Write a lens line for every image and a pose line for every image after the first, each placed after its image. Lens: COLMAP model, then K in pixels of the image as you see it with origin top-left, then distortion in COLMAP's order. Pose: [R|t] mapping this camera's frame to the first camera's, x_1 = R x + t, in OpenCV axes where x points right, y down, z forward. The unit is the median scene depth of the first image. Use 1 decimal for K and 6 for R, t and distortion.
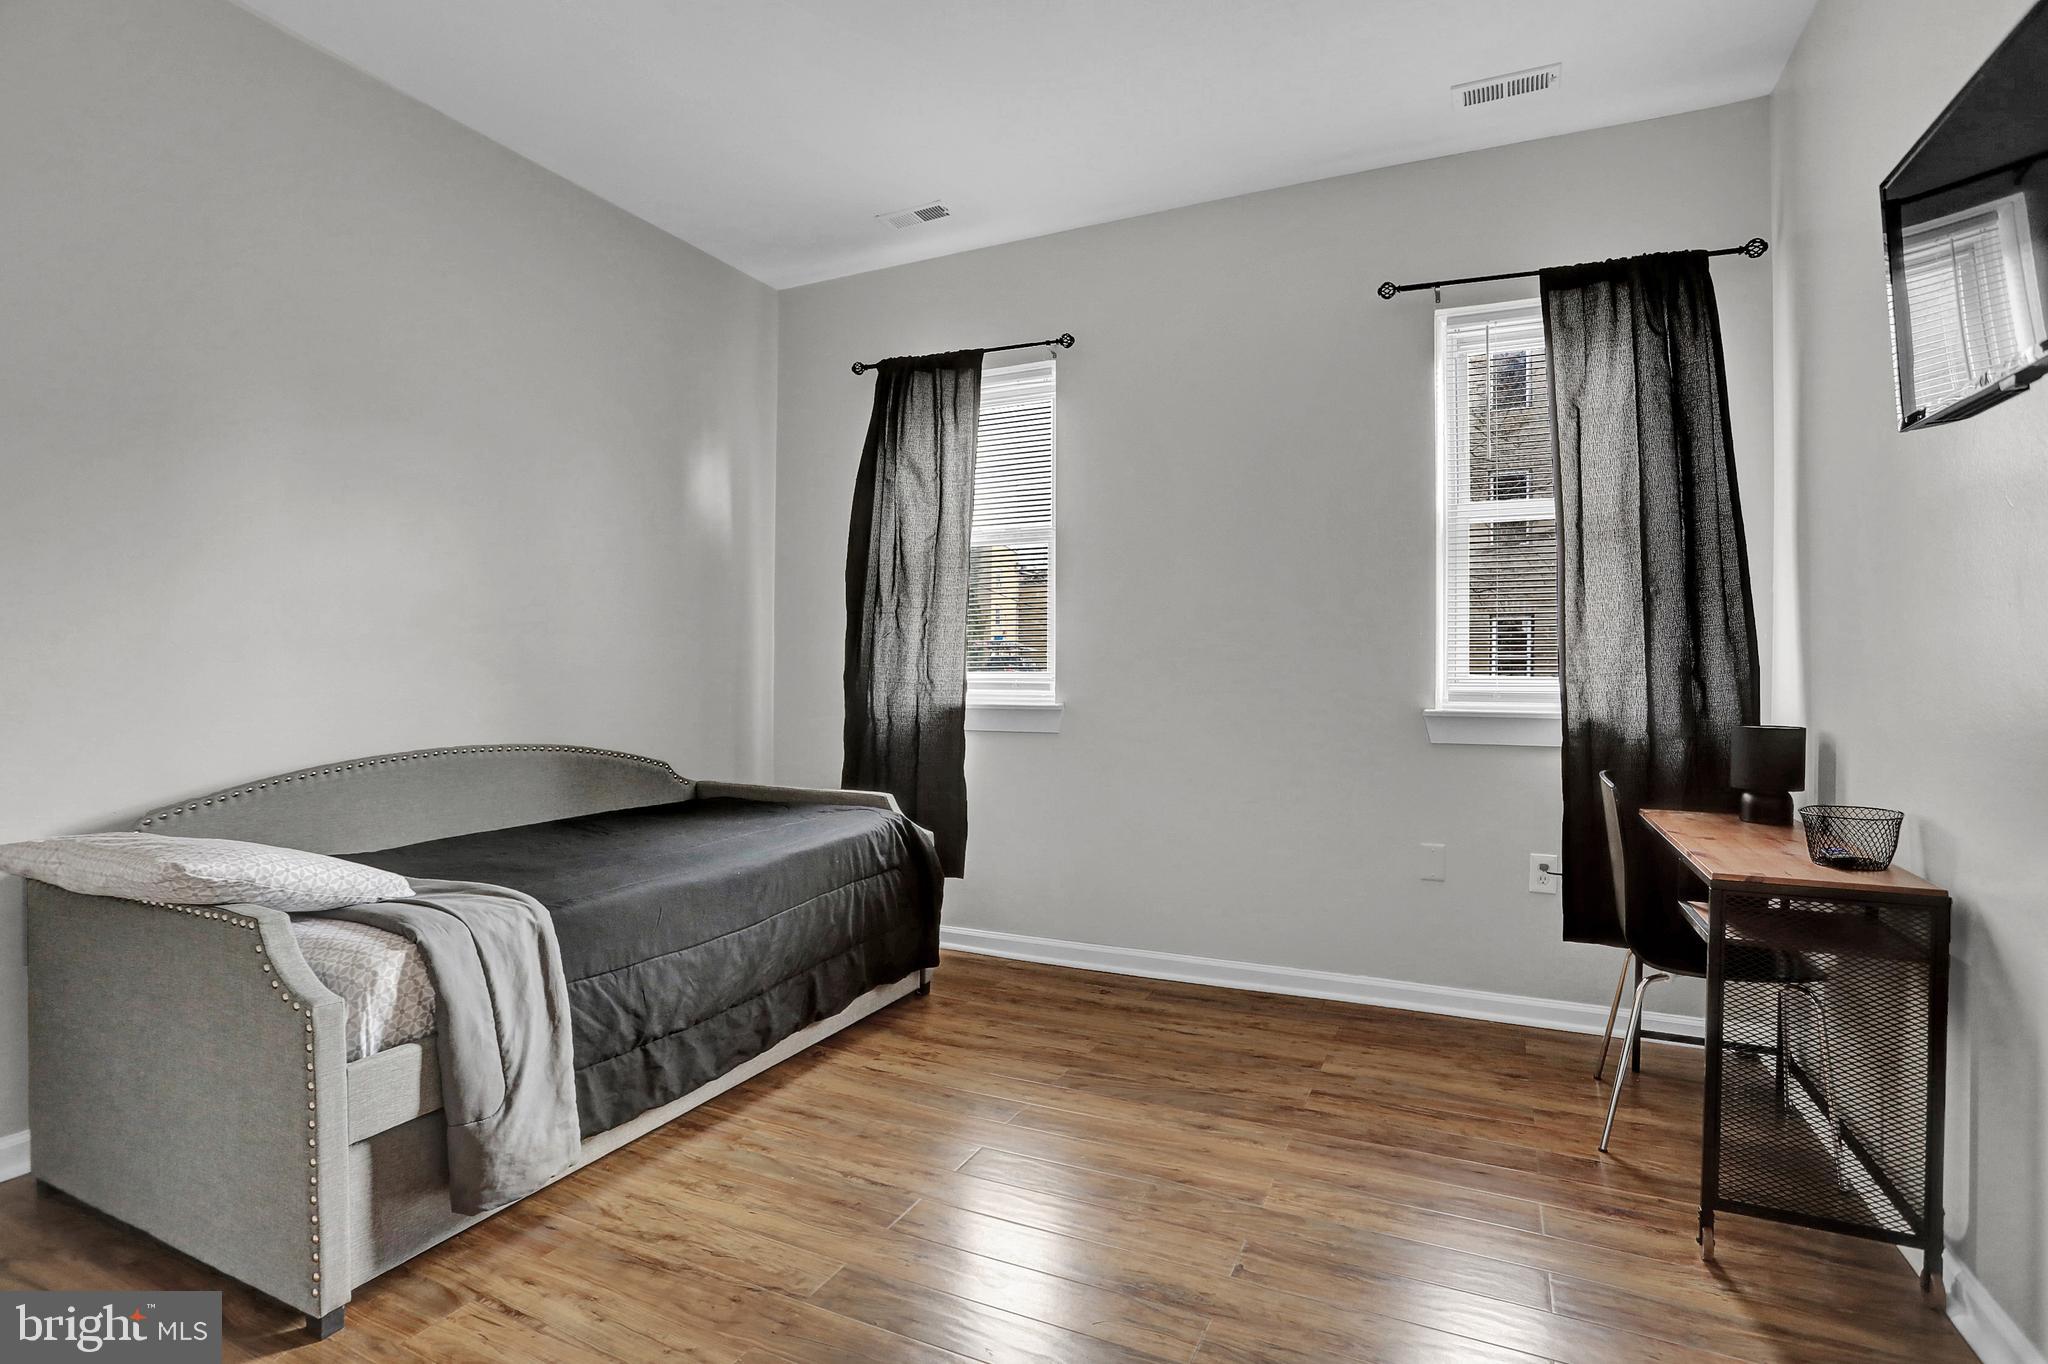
lens RADIAL K [[1000.5, 0, 1016.0], [0, 1000.5, 680.6], [0, 0, 1]] dist [-0.004923, -0.000086]
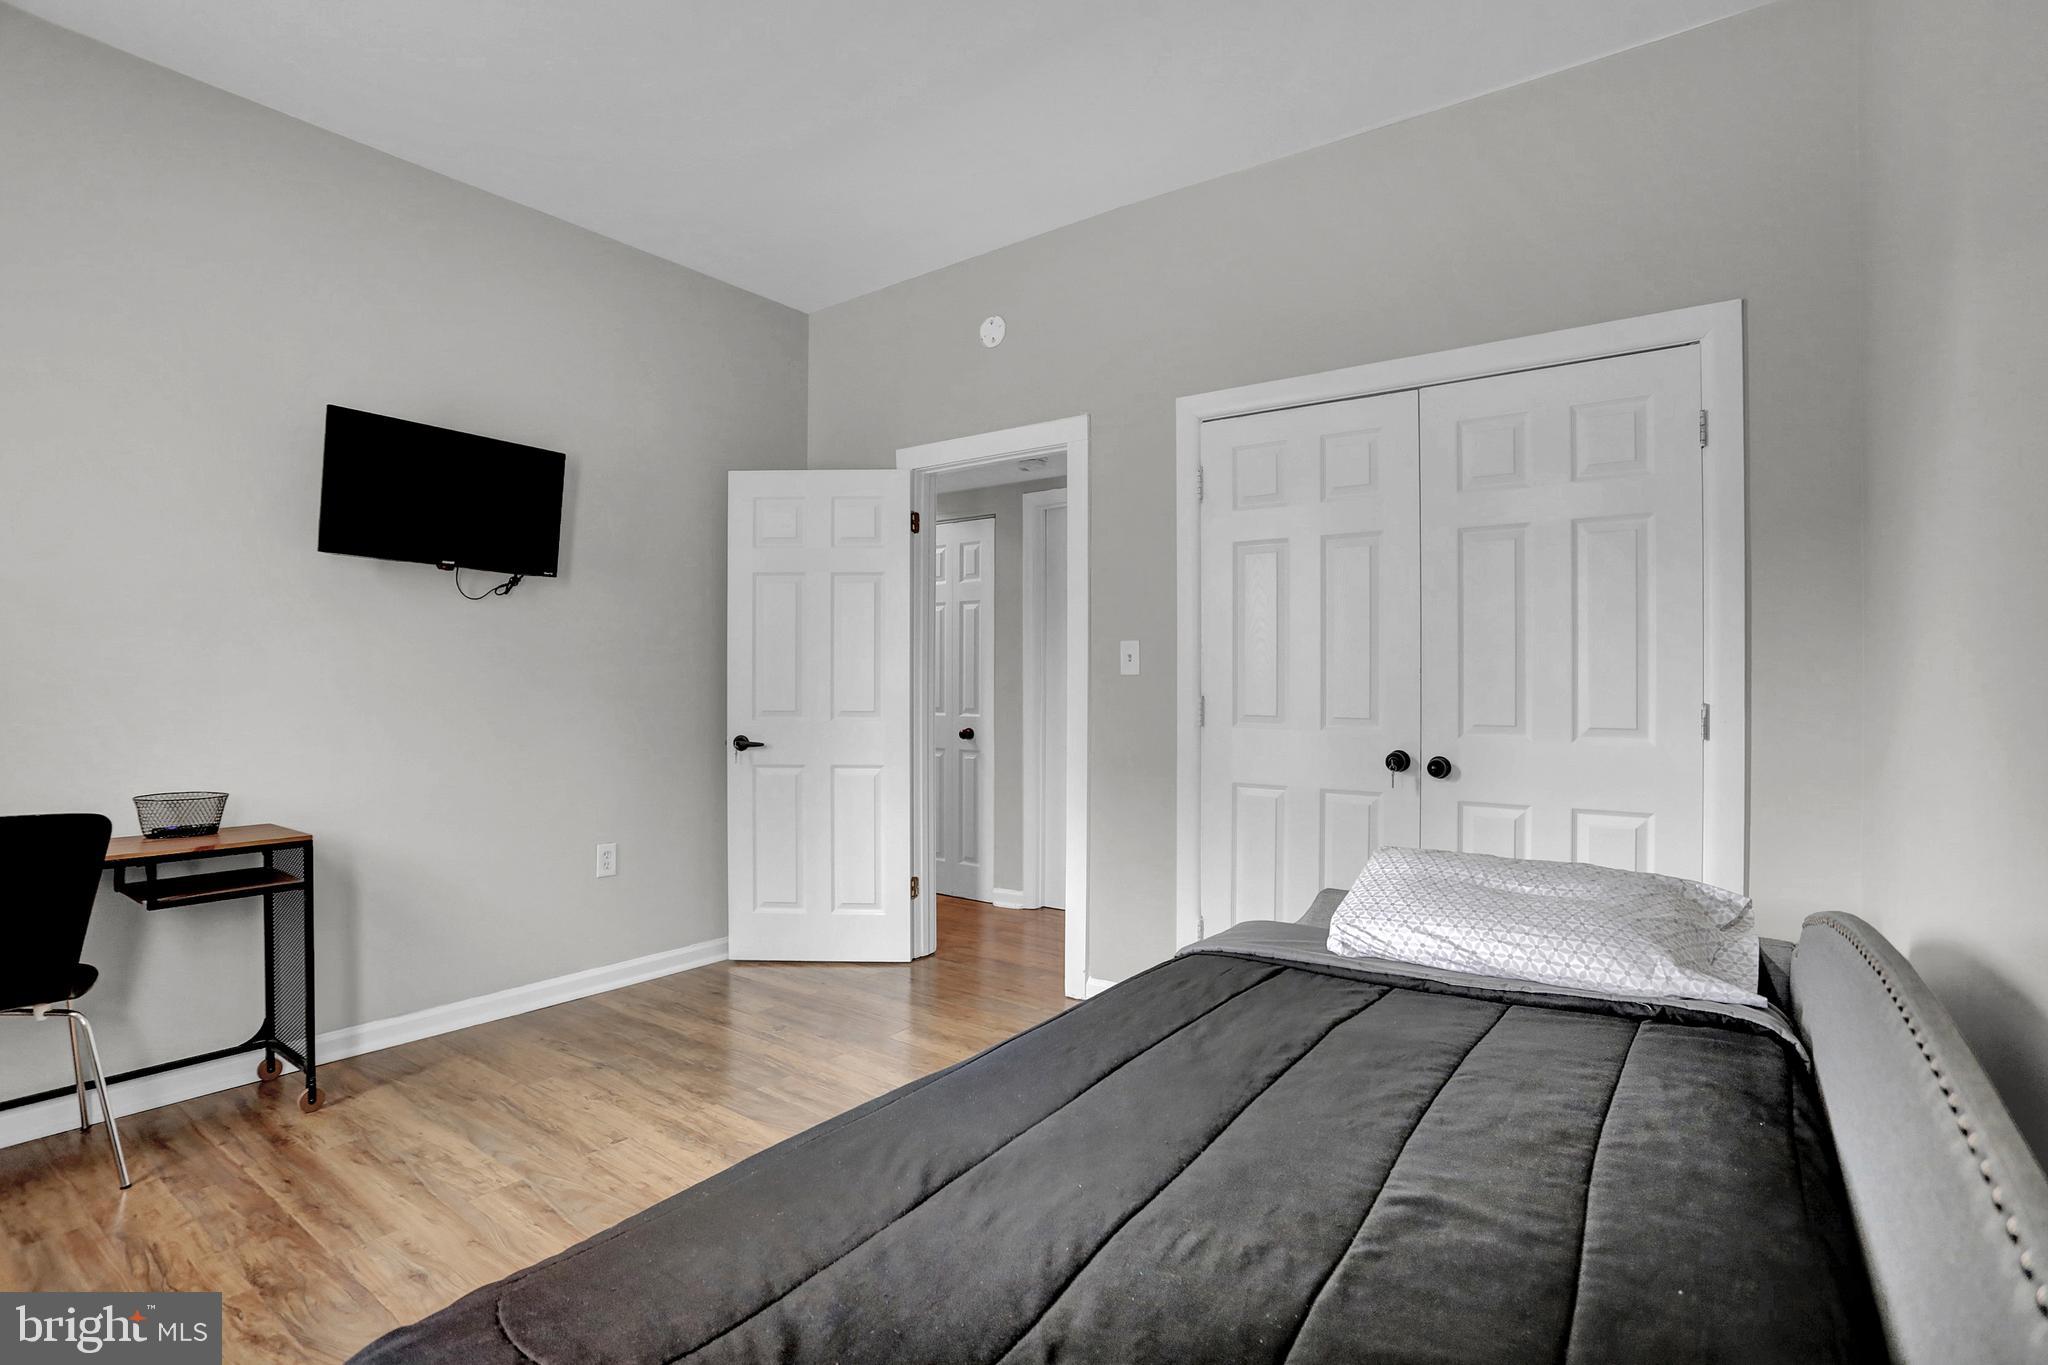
lens RADIAL K [[1000.5, 0, 1023.6], [0, 1000.5, 687.5], [0, 0, 1]] dist [-0.004923, -0.000086]
pose [[-0.984558, -0.007631, 0.174893, -0.476532], [-0.007245, 0.999970, 0.002846, -0.030970], [-0.174910, 0.001535, -0.984583, 1.921502]]
